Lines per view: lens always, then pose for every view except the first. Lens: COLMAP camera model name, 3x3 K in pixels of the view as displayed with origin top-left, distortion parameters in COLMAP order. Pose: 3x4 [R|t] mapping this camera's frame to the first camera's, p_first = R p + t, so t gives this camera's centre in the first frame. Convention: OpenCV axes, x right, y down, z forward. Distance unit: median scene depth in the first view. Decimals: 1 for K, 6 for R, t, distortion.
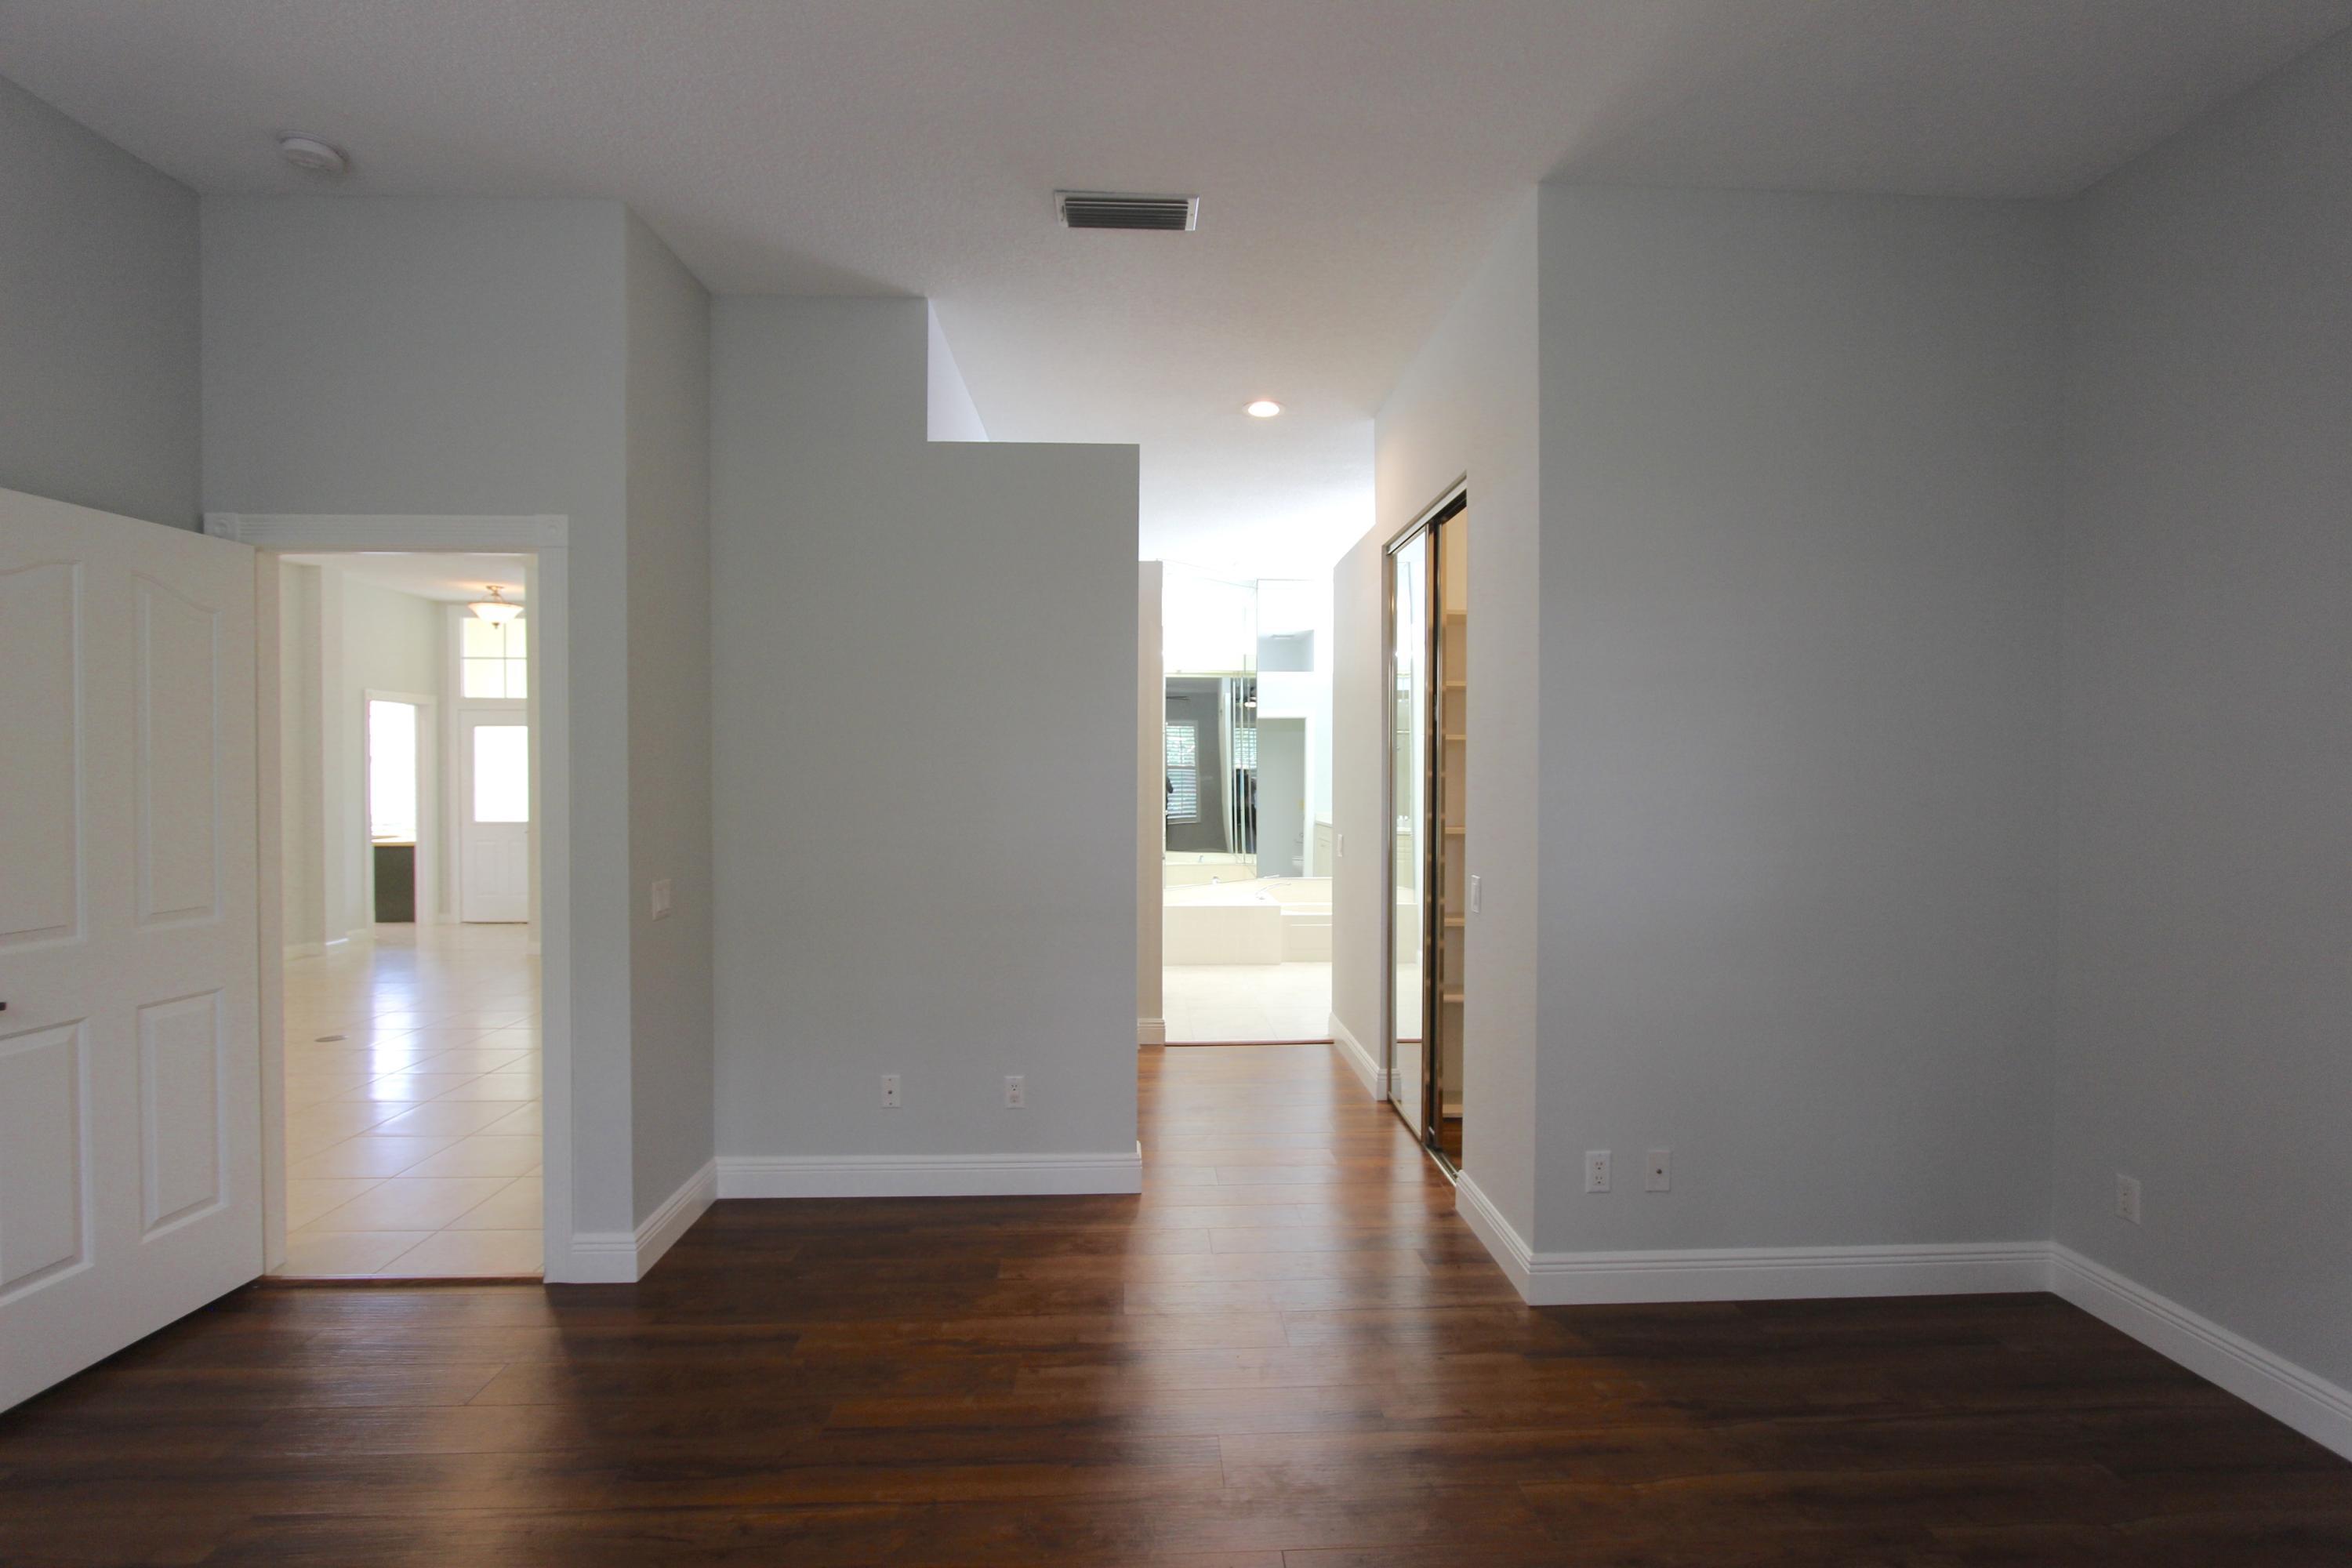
lens RADIAL K [[1079.4, 0, 1190.7], [0, 1079.4, 788.4], [0, 0, 1]] dist [-0.016387, 0.001460]
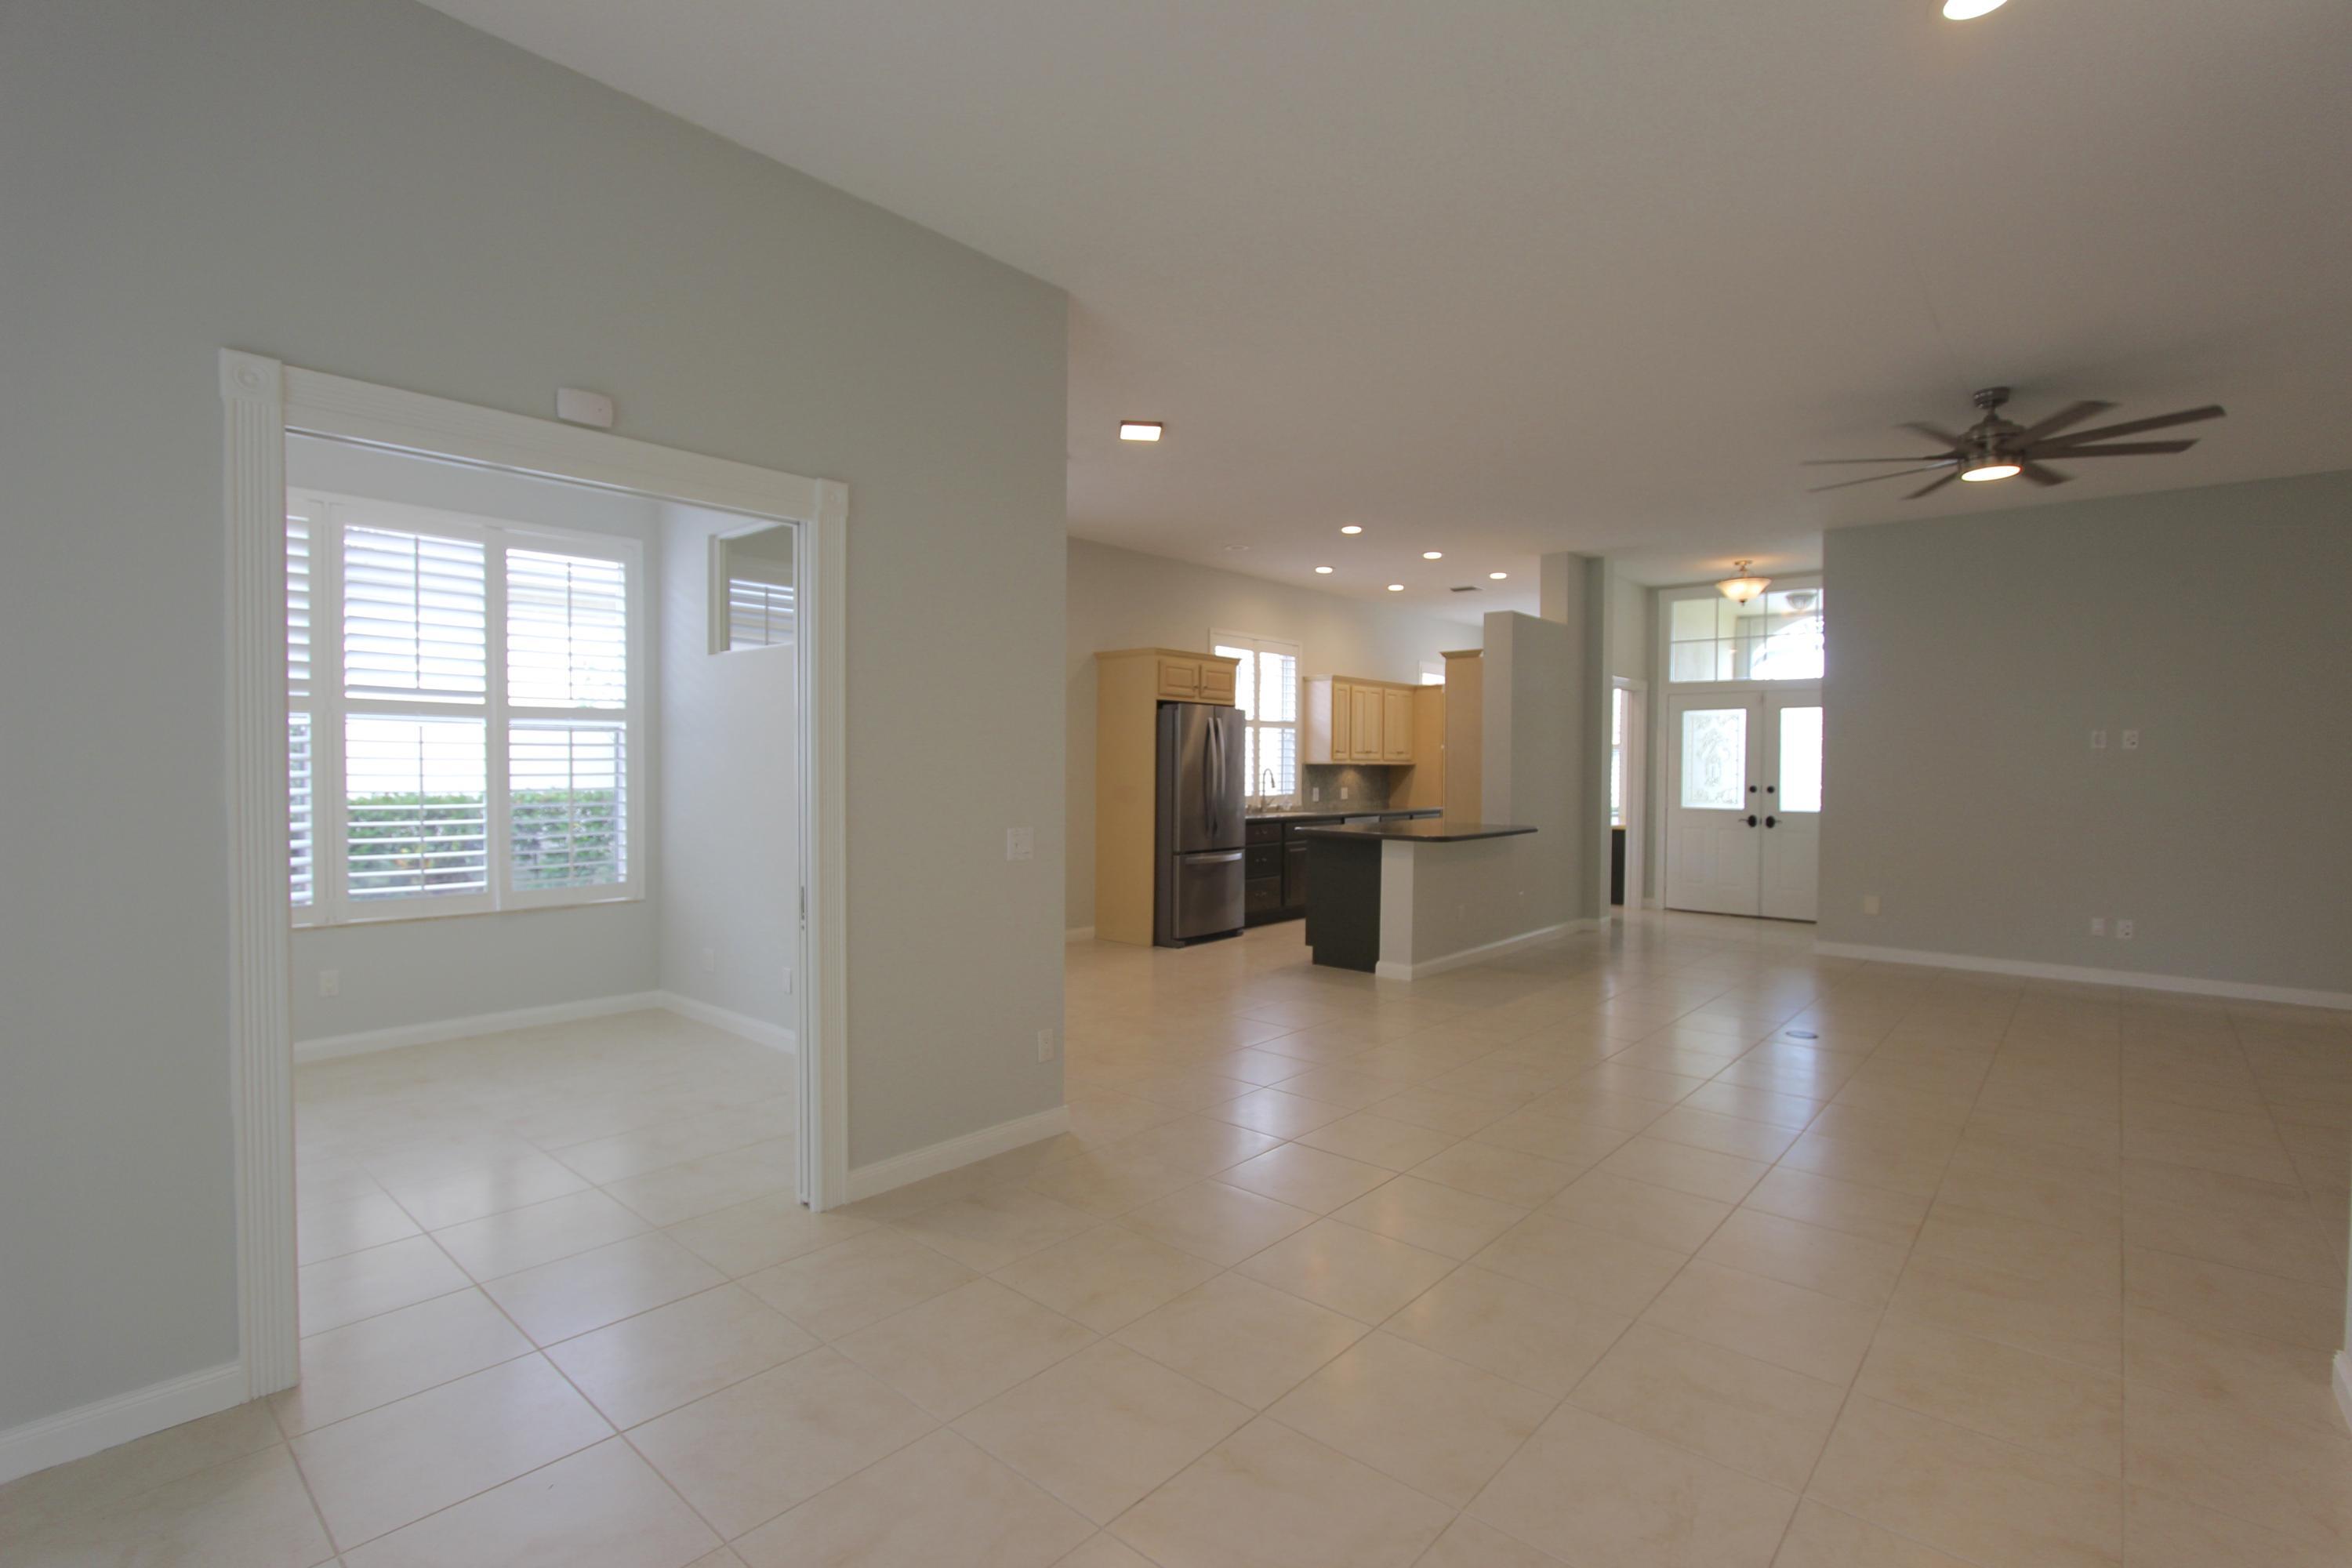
lens RADIAL K [[1079.4, 0, 1190.7], [0, 1079.4, 788.4], [0, 0, 1]] dist [-0.016387, 0.001460]
pose [[0.721085, 0.021240, -0.692521, -0.372339], [-0.016020, 0.999774, 0.013983, 0.008060], [0.692661, 0.001011, 0.721262, -0.031157]]
